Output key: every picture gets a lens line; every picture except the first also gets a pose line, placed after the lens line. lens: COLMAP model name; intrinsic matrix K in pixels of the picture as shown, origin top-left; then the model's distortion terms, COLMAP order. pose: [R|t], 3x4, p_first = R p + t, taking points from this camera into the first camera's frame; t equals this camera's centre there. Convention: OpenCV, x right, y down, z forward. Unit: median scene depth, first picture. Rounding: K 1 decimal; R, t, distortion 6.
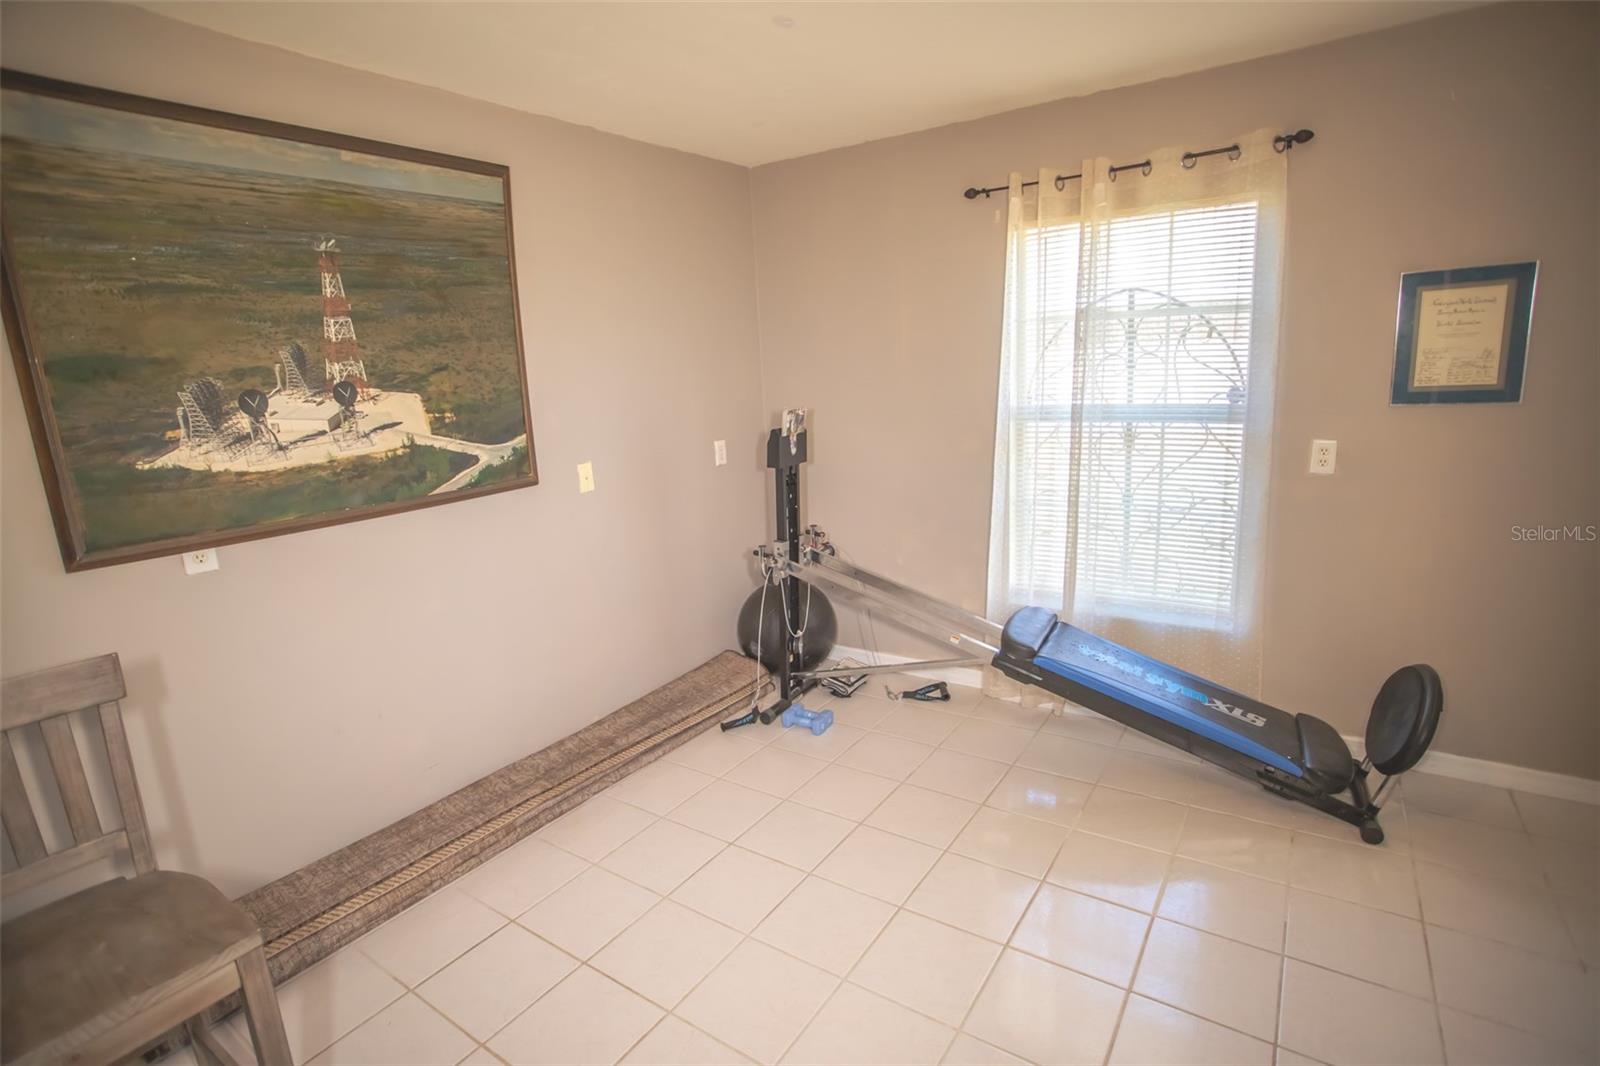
lens RADIAL K [[766.7, 0, 803.2], [0, 766.7, 541.3], [0, 0, 1]] dist [-0.061947, 0.020124]
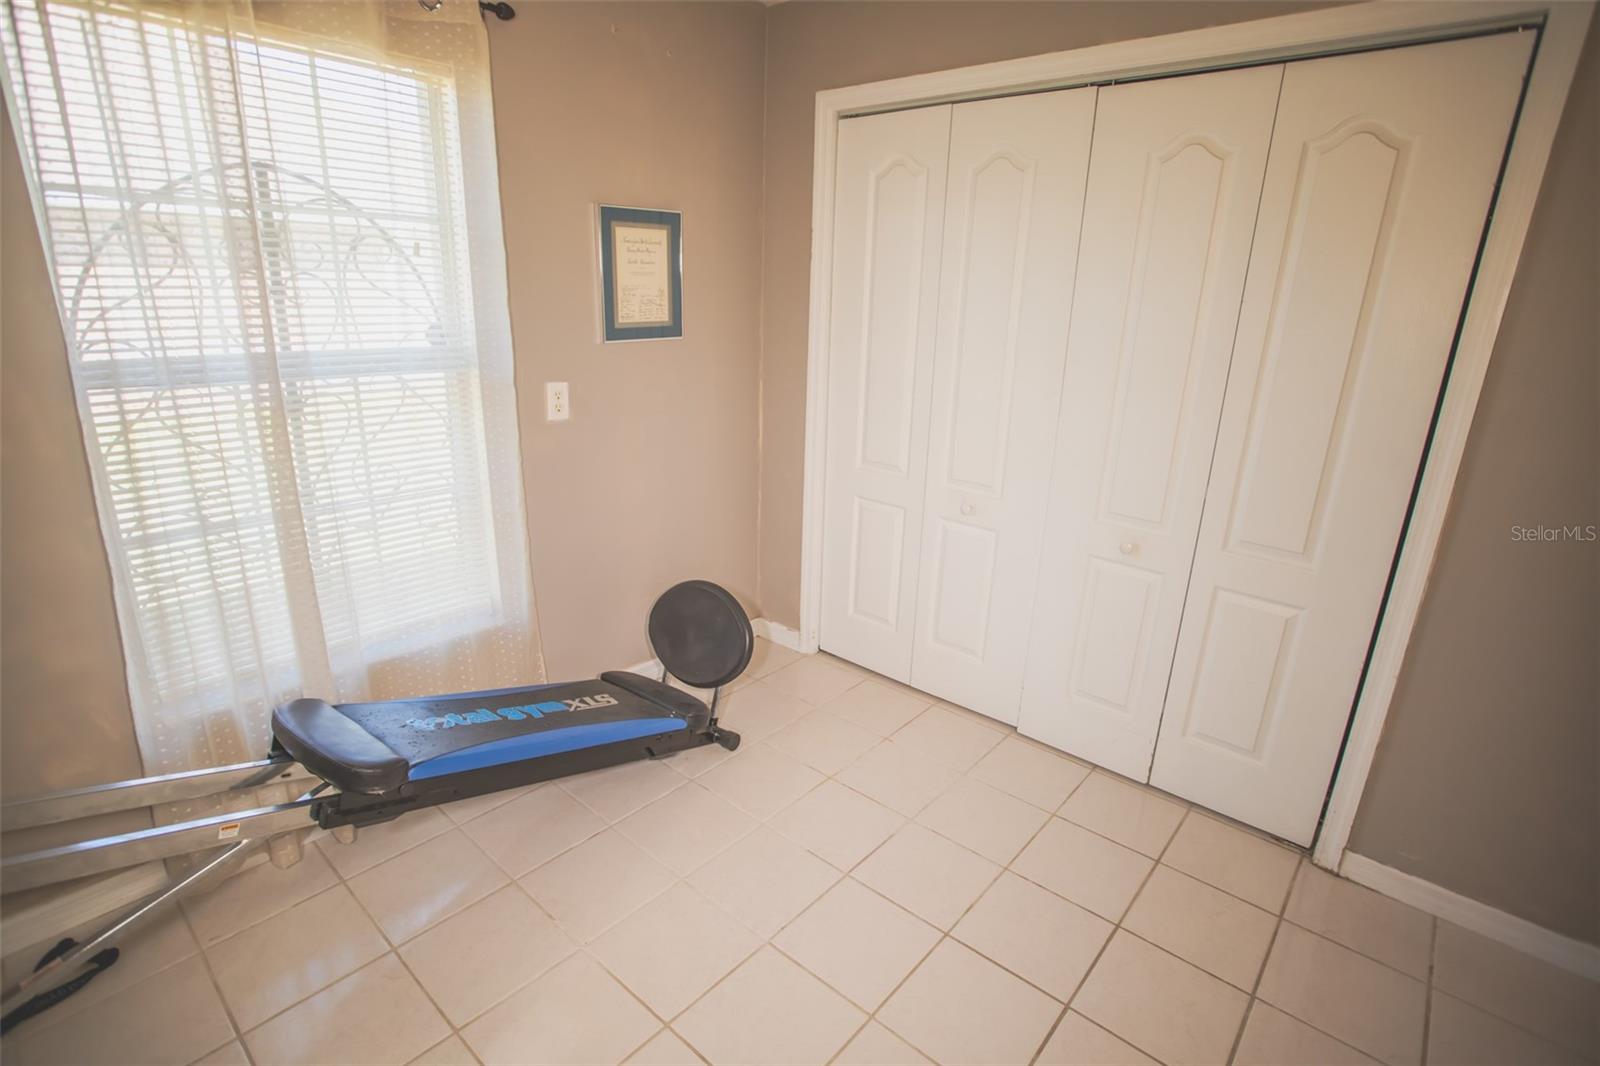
lens RADIAL K [[766.7, 0, 803.2], [0, 766.7, 541.3], [0, 0, 1]] dist [-0.061947, 0.020124]
pose [[0.098535, -0.252734, 0.962505, -0.199244], [0.190390, 0.954133, 0.231044, -0.106449], [-0.976751, 0.160486, 0.142133, 0.597452]]
